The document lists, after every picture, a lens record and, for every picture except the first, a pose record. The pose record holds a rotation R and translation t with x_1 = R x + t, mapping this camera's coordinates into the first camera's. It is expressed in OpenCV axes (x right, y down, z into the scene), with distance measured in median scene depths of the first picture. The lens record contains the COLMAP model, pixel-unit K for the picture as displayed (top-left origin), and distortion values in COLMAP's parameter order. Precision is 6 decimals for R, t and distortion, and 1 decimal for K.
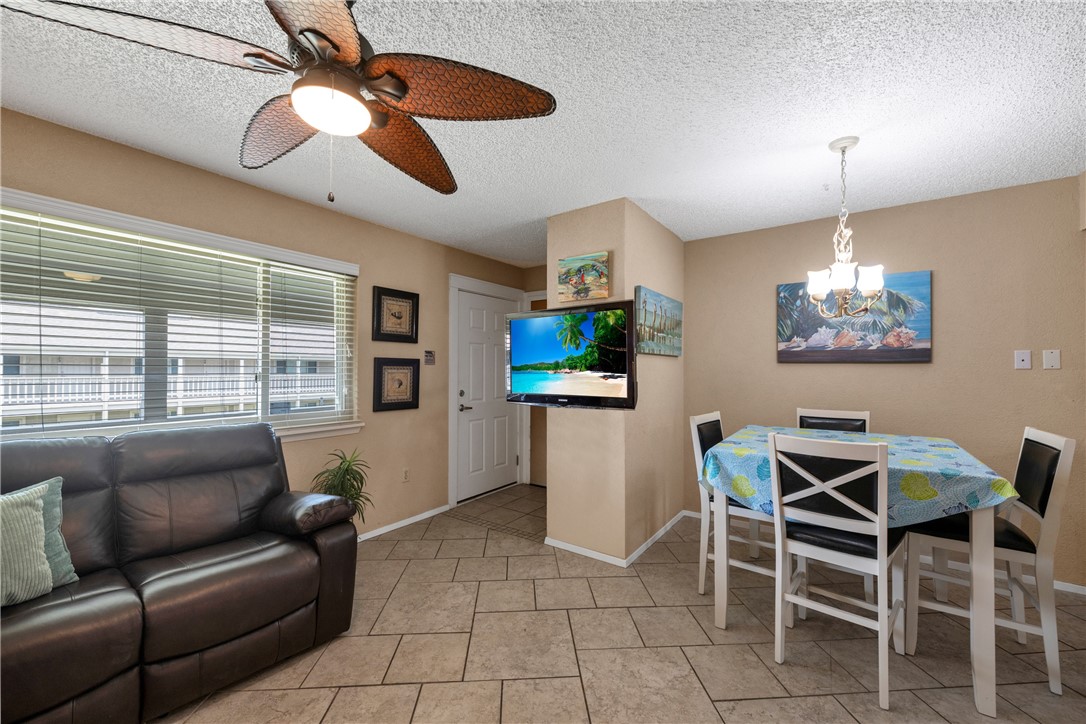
lens RADIAL K [[431.5, 0, 549.5], [0, 431.5, 367.4], [0, 0, 1]] dist [0.002190, -0.001226]
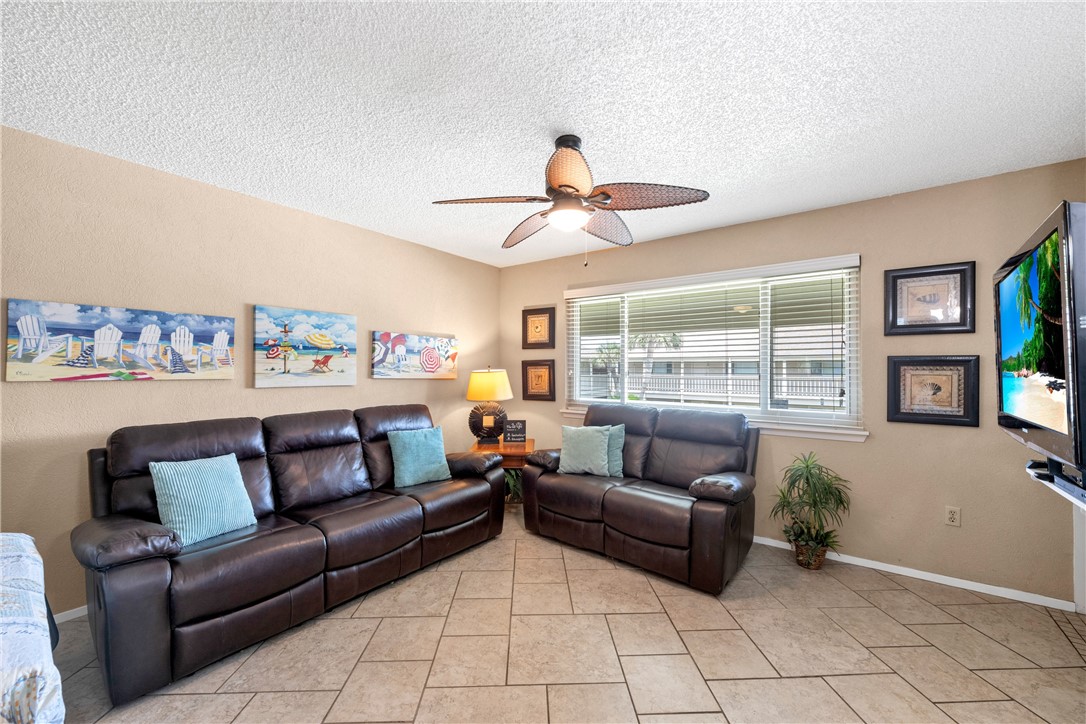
lens RADIAL K [[431.5, 0, 544.5], [0, 431.5, 366.5], [0, 0, 1]] dist [0.002190, -0.001226]
pose [[-0.034534, -0.009963, -0.999354, 0.504786], [0.000507, 0.999950, -0.009986, 0.005440], [0.999403, -0.000851, -0.034527, 0.409454]]
